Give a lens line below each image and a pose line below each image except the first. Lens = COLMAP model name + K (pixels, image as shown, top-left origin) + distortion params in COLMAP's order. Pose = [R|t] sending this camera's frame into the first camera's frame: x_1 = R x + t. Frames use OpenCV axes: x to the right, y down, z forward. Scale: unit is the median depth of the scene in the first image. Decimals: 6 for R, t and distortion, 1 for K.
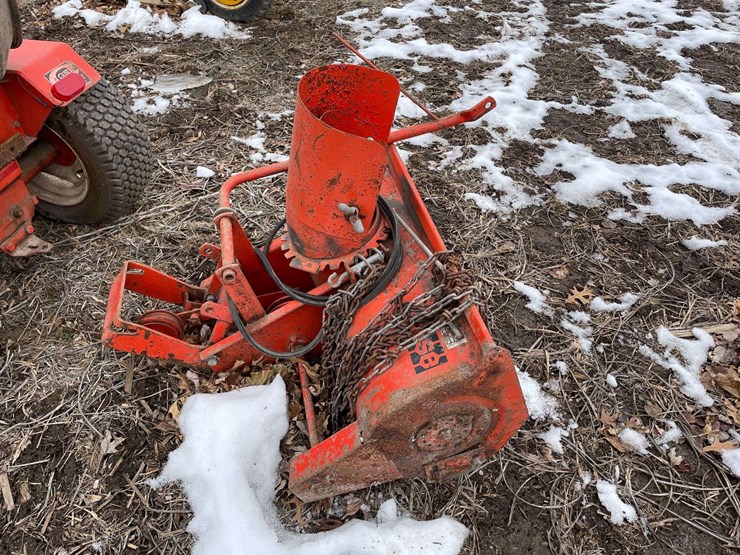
lens RADIAL K [[557.7, 0, 365.8], [0, 557.7, 271.4], [0, 0, 1]] dist [0.087791, -0.113623]
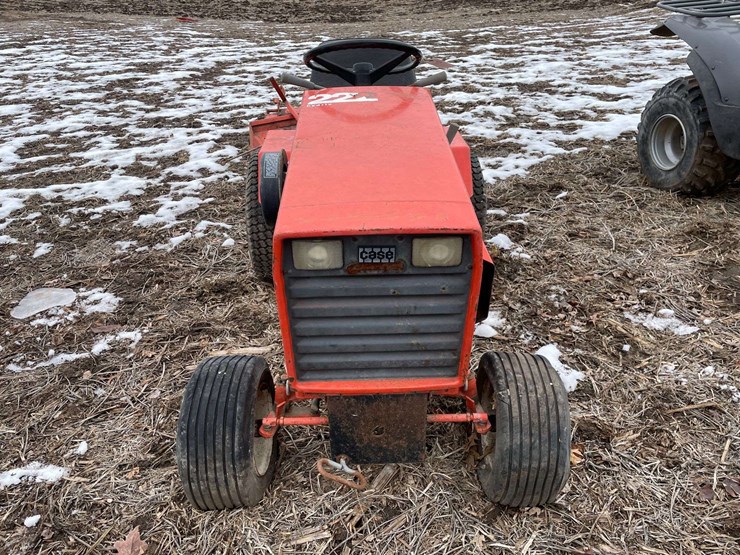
lens RADIAL K [[557.7, 0, 365.7], [0, 557.7, 283.2], [0, 0, 1]] dist [0.087791, -0.113623]
pose [[-0.309649, -0.460576, 0.831858, -1.572498], [0.679485, 0.504802, 0.532424, -0.629493], [-0.665145, 0.730099, 0.156643, 0.681073]]
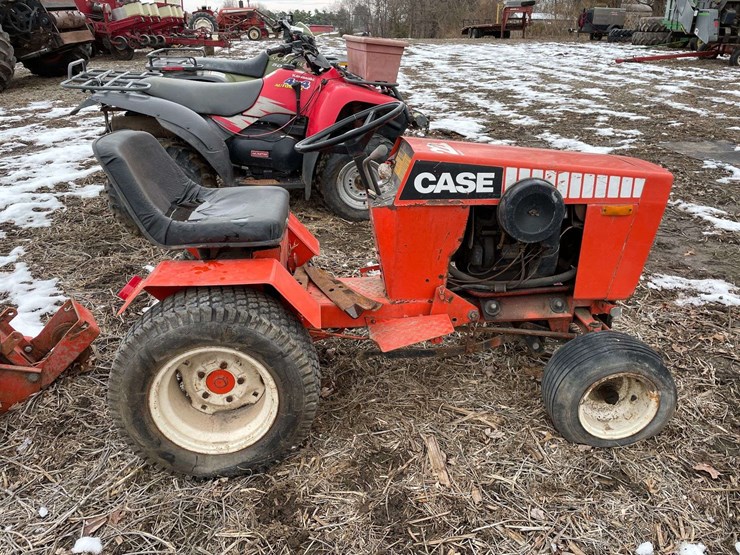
lens RADIAL K [[557.7, 0, 372.7], [0, 557.7, 280.6], [0, 0, 1]] dist [0.087791, -0.113623]
pose [[-0.930025, 0.141942, -0.338978, -0.432129], [-0.255018, 0.414890, 0.873402, -1.004777], [0.264611, 0.898732, -0.349660, 1.084745]]
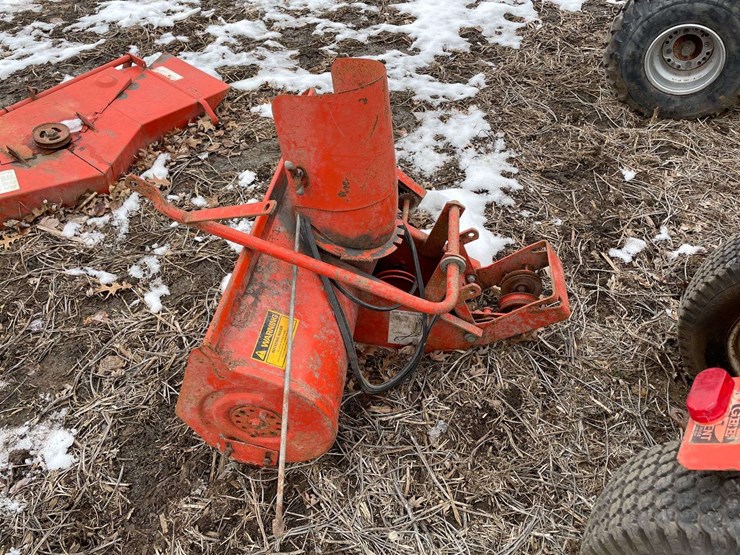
lens RADIAL K [[557.7, 0, 365.3], [0, 557.7, 271.1], [0, 0, 1]] dist [0.087791, -0.113623]
pose [[-0.941015, -0.250876, 0.227051, -0.220635], [0.212957, 0.082341, 0.973586, -0.700015], [-0.262945, 0.964511, -0.024058, 0.724283]]
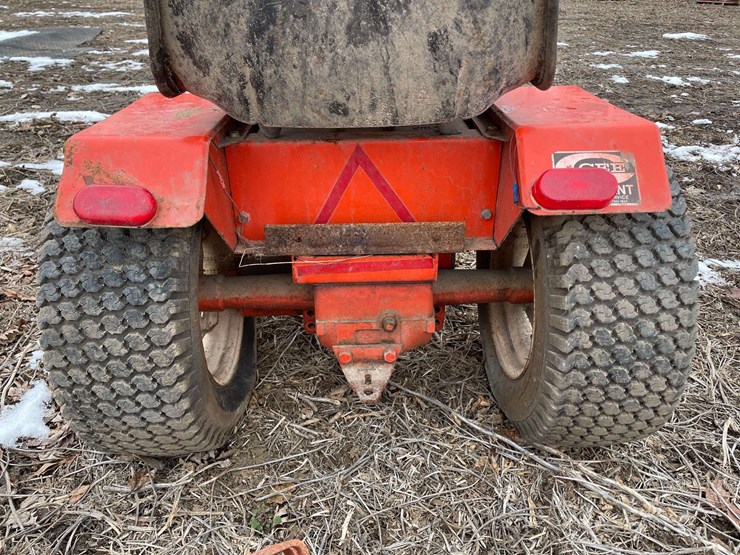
lens RADIAL K [[557.7, 0, 364.6], [0, 557.7, 267.4], [0, 0, 1]] dist [0.087791, -0.113623]
pose [[0.285112, 0.441891, -0.850555, -0.103946], [-0.660610, 0.733554, 0.159664, -0.173463], [0.694482, 0.516363, 0.501063, 0.495147]]
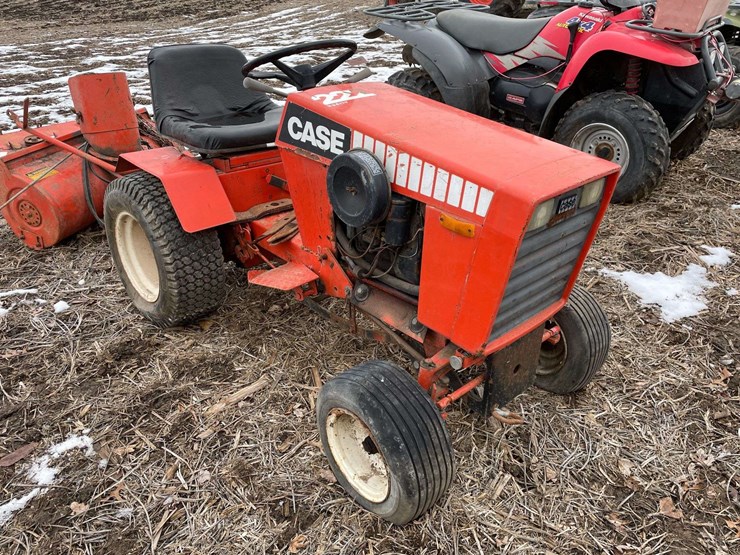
lens RADIAL K [[557.7, 0, 376.2], [0, 557.7, 277.1], [0, 0, 1]] dist [0.087791, -0.113623]
pose [[-0.864328, -0.250294, 0.436222, -1.265222], [0.337452, 0.354513, 0.872036, -0.934538], [-0.372912, 0.900929, -0.221953, 1.007265]]
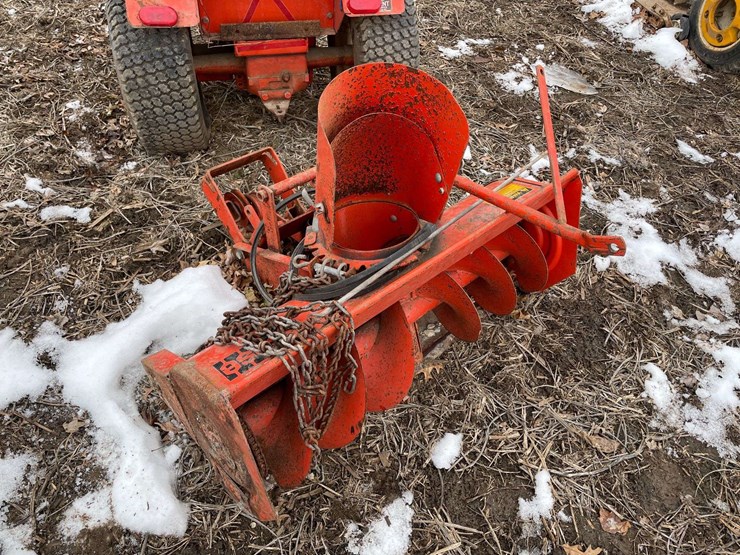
lens RADIAL K [[557.7, 0, 365.3], [0, 557.7, 276.6], [0, 0, 1]] dist [0.087791, -0.113623]
pose [[0.502793, 0.660492, -0.557629, 0.330126], [-0.647678, 0.715082, 0.263003, -0.173292], [0.572462, 0.228928, 0.787324, 0.183527]]
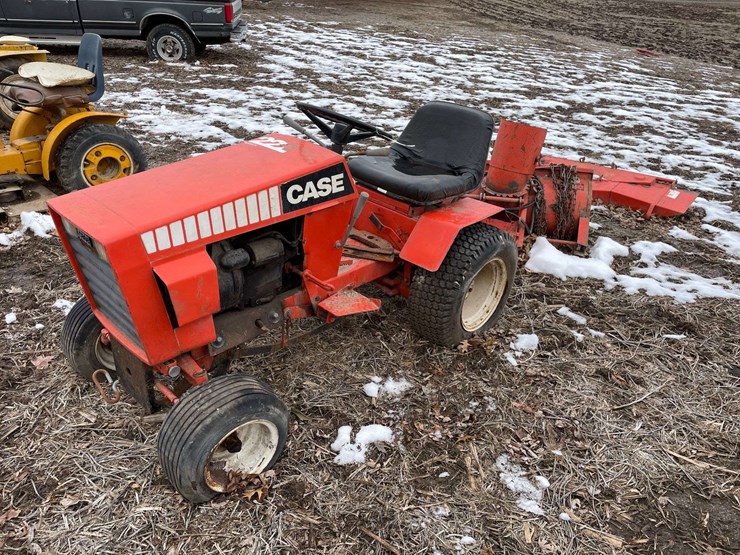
lens RADIAL K [[557.7, 0, 375.1], [0, 557.7, 278.0], [0, 0, 1]] dist [0.087791, -0.113623]
pose [[0.448704, -0.397913, 0.800206, -1.598885], [0.579195, 0.811382, 0.078695, -0.175610], [-0.680586, 0.428165, 0.594539, 0.063820]]
